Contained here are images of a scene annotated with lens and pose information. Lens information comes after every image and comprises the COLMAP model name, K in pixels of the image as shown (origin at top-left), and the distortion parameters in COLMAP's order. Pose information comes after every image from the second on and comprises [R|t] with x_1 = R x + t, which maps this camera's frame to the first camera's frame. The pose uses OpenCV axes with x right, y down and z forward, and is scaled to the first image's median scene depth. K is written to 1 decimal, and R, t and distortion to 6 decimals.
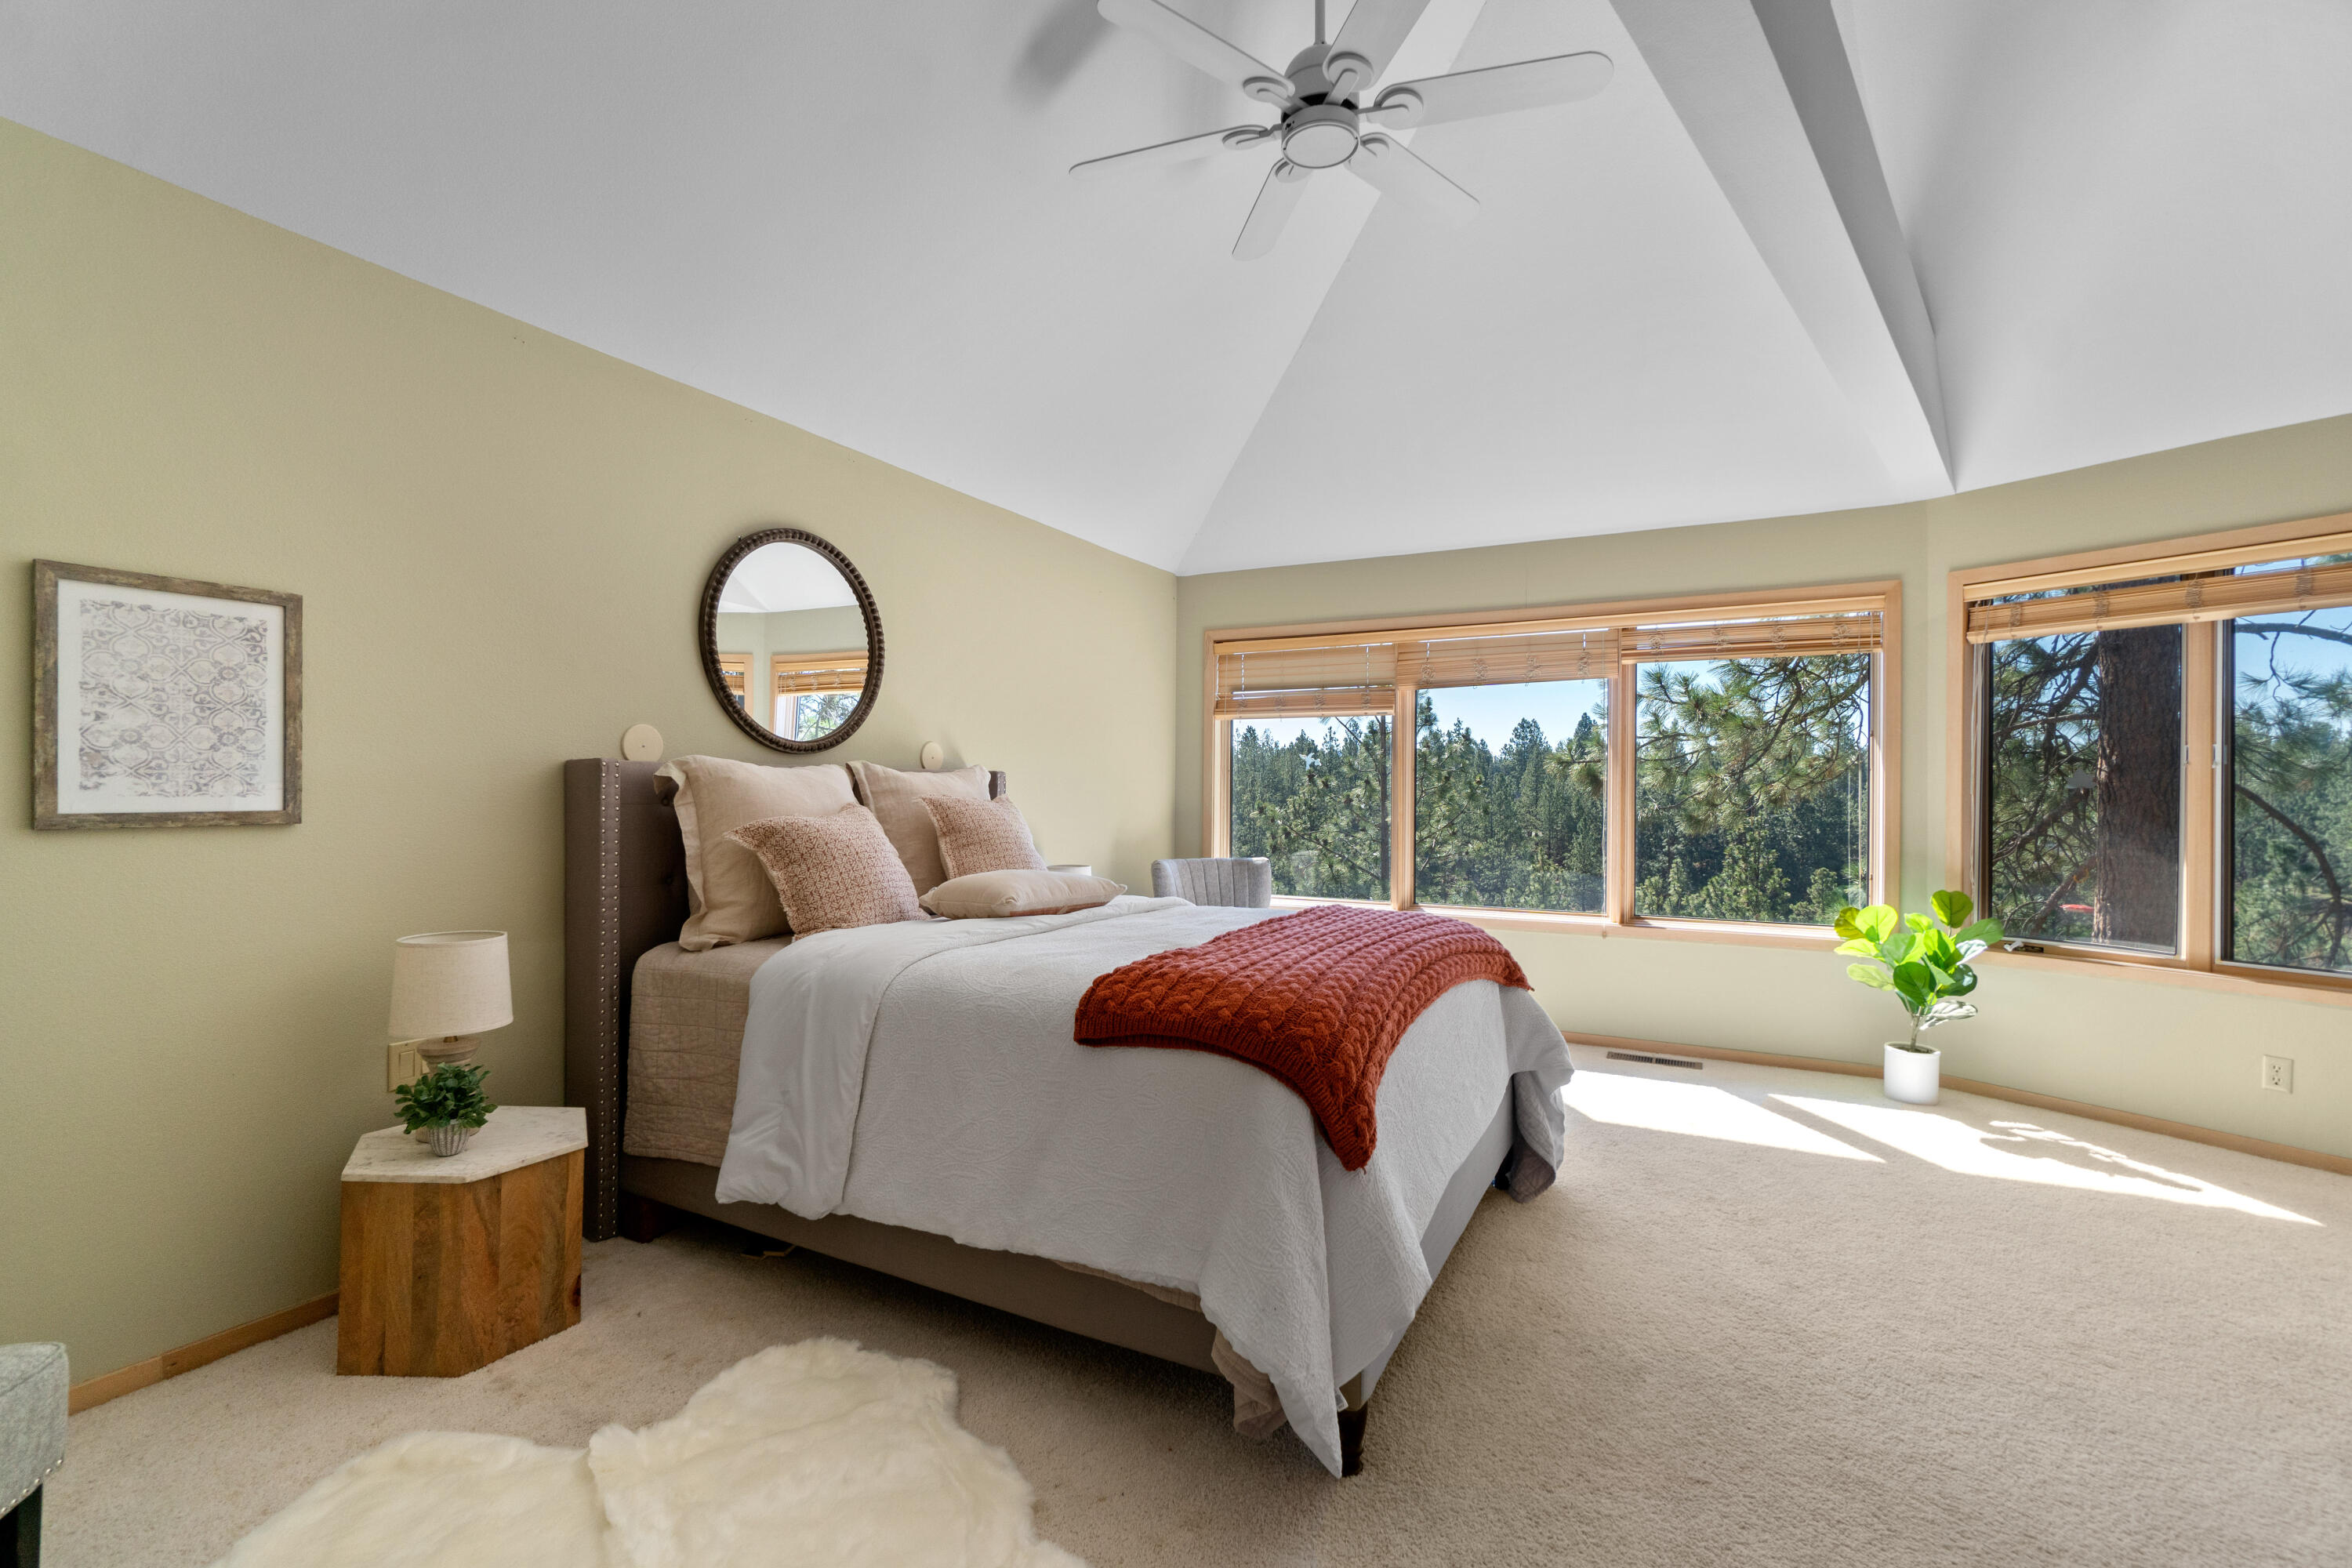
lens RADIAL K [[1018.9, 0, 1180.4], [0, 1018.9, 797.7], [0, 0, 1]] dist [-0.000320, 0.000044]
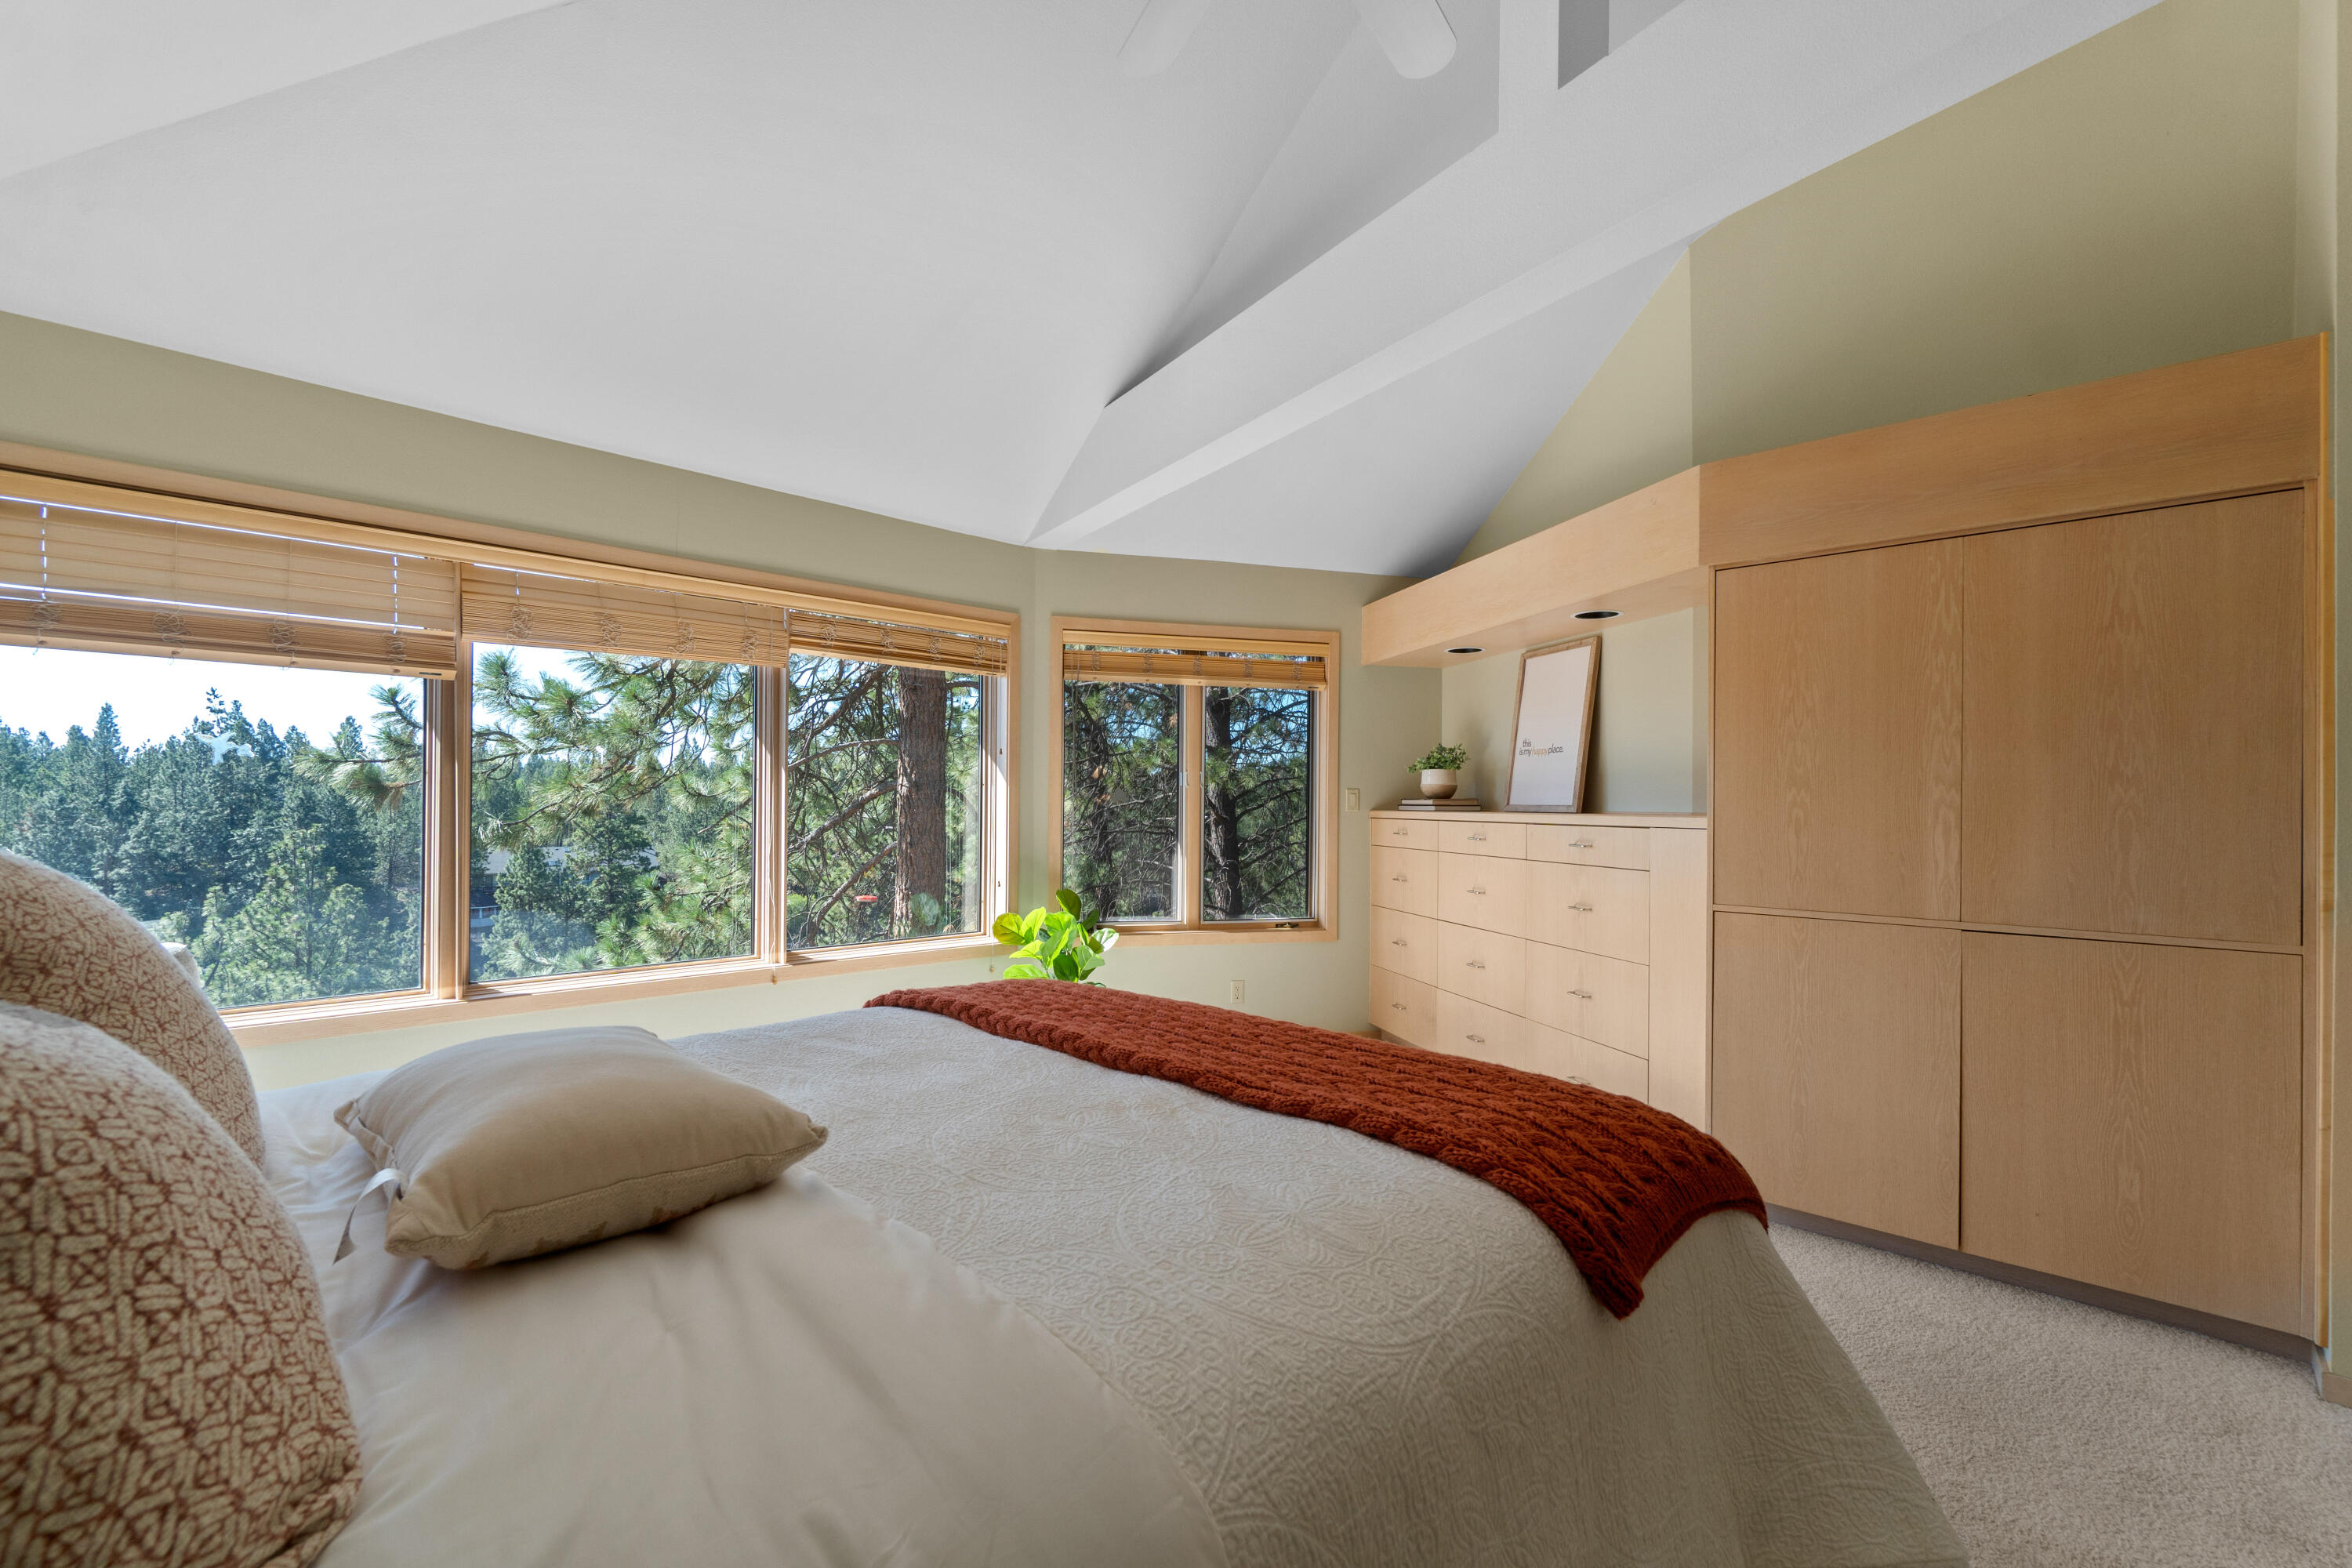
lens RADIAL K [[1029.9, 0, 1177.1], [0, 1029.9, 811.2], [0, 0, 1]] dist [0.000152, 0.000087]
pose [[0.284327, -0.008166, 0.958692, -0.276002], [0.002182, 0.999967, 0.007871, -0.005830], [-0.958725, -0.000146, 0.284336, 0.431199]]
